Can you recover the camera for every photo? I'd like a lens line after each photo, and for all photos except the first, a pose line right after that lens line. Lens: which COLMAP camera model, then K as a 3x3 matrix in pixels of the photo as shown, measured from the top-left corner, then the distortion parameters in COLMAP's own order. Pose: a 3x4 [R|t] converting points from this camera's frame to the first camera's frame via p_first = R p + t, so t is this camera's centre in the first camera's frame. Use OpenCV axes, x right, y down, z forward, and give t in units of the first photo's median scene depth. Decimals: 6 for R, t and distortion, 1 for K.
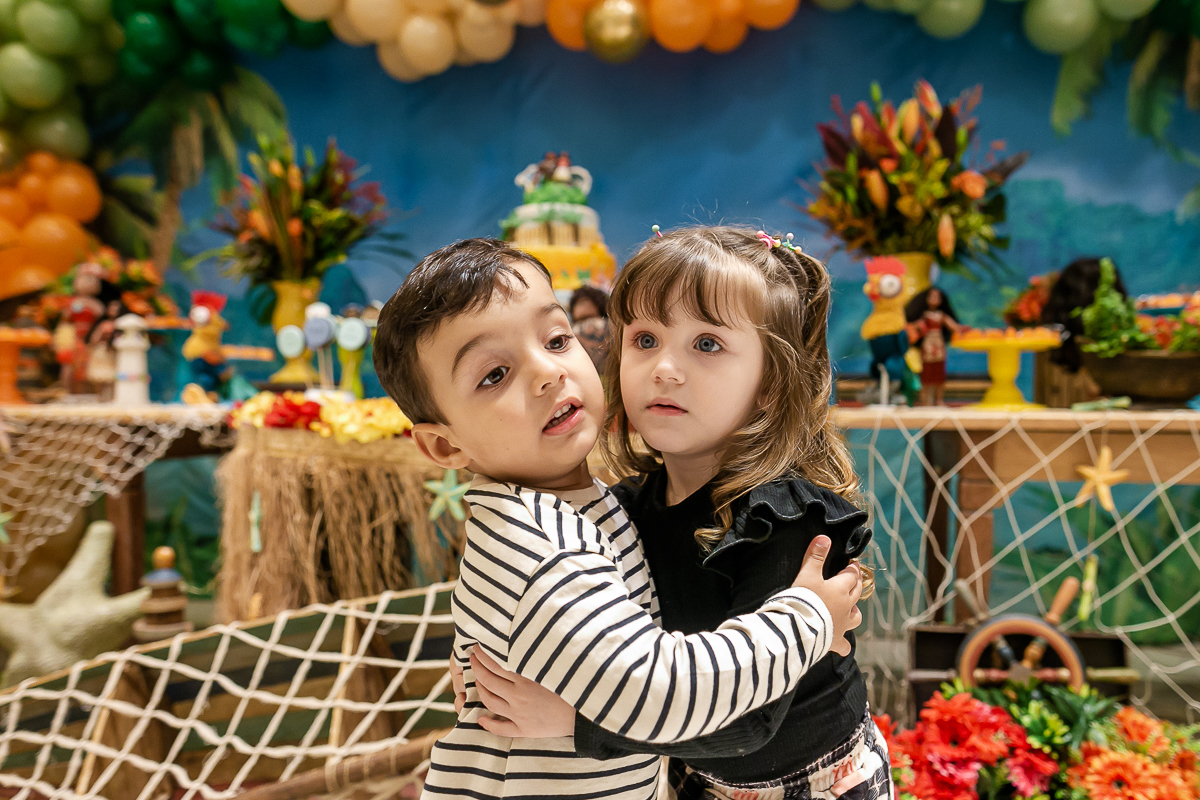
lens RADIAL K [[1044.2, 0, 600.0], [0, 1044.2, 400.0], [0, 0, 1]] dist [-0.038673, -0.000742]
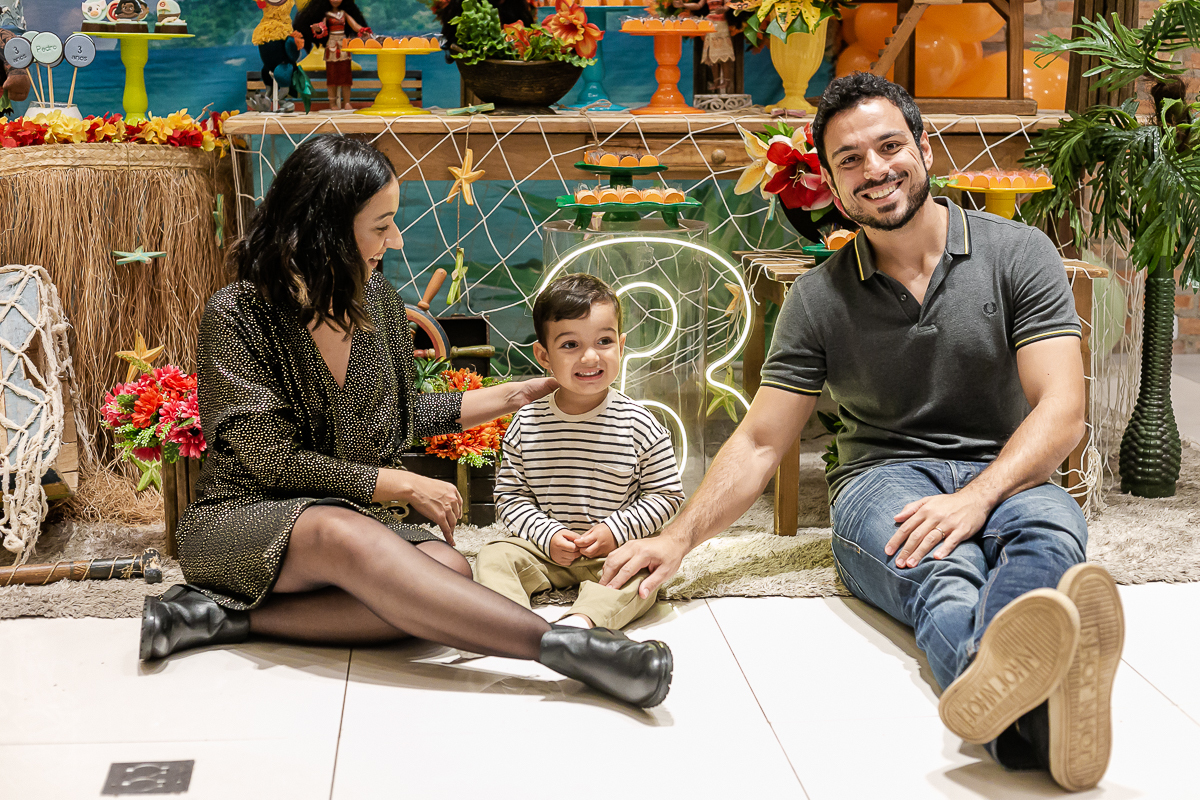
lens RADIAL K [[1896.0, 0, 600.0], [0, 1896.0, 400.0], [0, 0, 1]] dist [-0.018843, -0.681100]
pose [[0.947347, -0.059500, 0.314632, -0.027292], [0.002570, 0.983966, 0.178339, -0.048646], [-0.320198, -0.168140, 0.932310, -0.935617]]
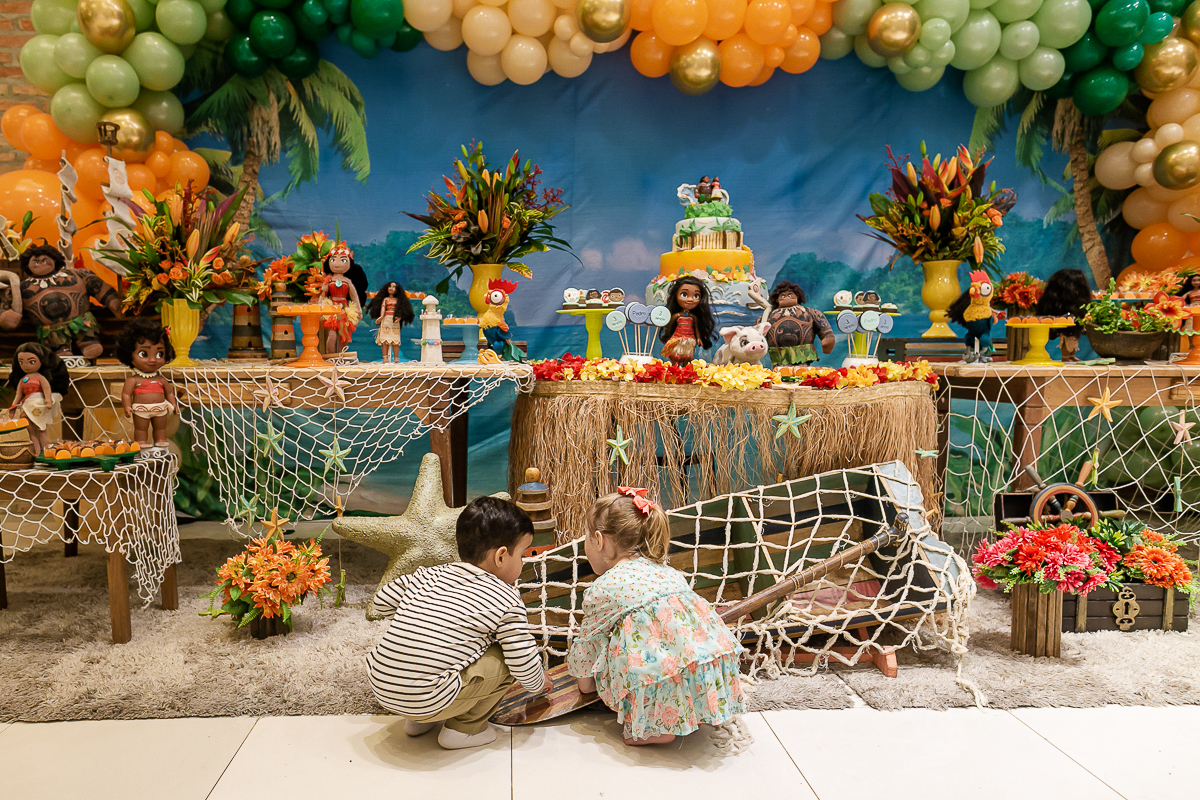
lens RADIAL K [[1001.6, 0, 598.7], [0, 1001.6, 433.2], [0, 0, 1]] dist [-0.035376, 0.002303]
pose [[0.962402, -0.029906, 0.269978, -0.771500], [0.001892, 0.994634, 0.103435, -0.049397], [-0.271622, -0.099035, 0.957295, -0.370689]]
